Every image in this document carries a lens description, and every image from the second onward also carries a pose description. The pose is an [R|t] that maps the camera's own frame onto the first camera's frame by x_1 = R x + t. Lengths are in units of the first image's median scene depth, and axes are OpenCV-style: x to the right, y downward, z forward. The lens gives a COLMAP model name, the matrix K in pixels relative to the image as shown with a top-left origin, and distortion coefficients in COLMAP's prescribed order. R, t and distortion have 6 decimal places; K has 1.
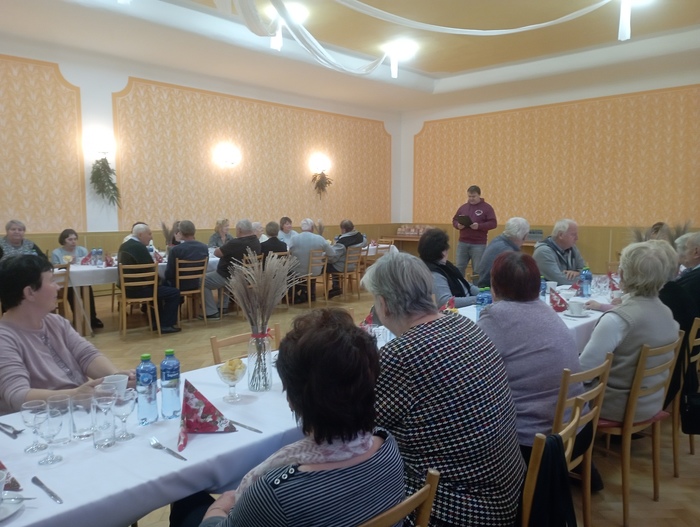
lens RADIAL K [[581.6, 0, 346.6], [0, 581.6, 261.0], [0, 0, 1]] dist [0.118756, -0.145460]
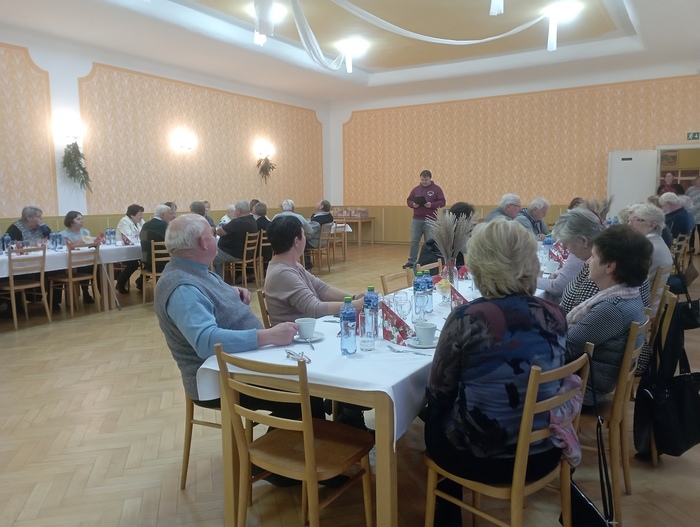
lens RADIAL K [[581.6, 0, 346.6], [0, 581.6, 261.0], [0, 0, 1]] dist [0.118756, -0.145460]
pose [[0.978092, -0.032381, 0.205637, -0.159256], [0.027559, 0.999275, 0.026269, 0.014303], [-0.206339, -0.020026, 0.978276, -0.090023]]
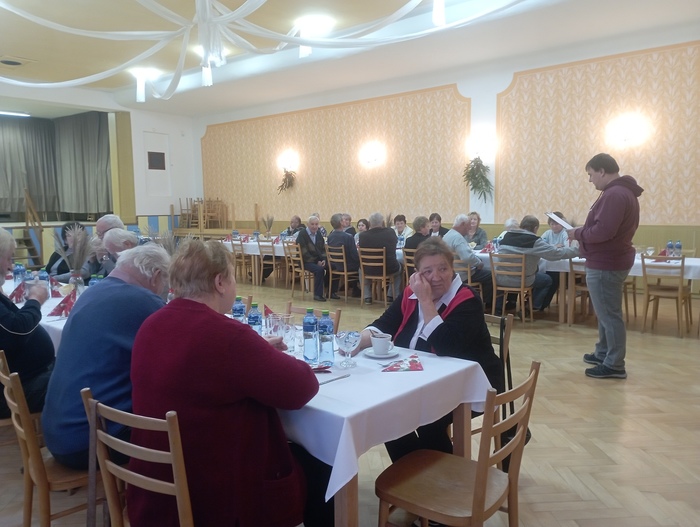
lens RADIAL K [[581.6, 0, 346.6], [0, 581.6, 261.0], [0, 0, 1]] dist [0.118756, -0.145460]
pose [[0.017203, 0.094387, -0.995387, 0.661260], [-0.075784, 0.992794, 0.092831, -0.060198], [0.996976, 0.073837, 0.024232, 0.696942]]
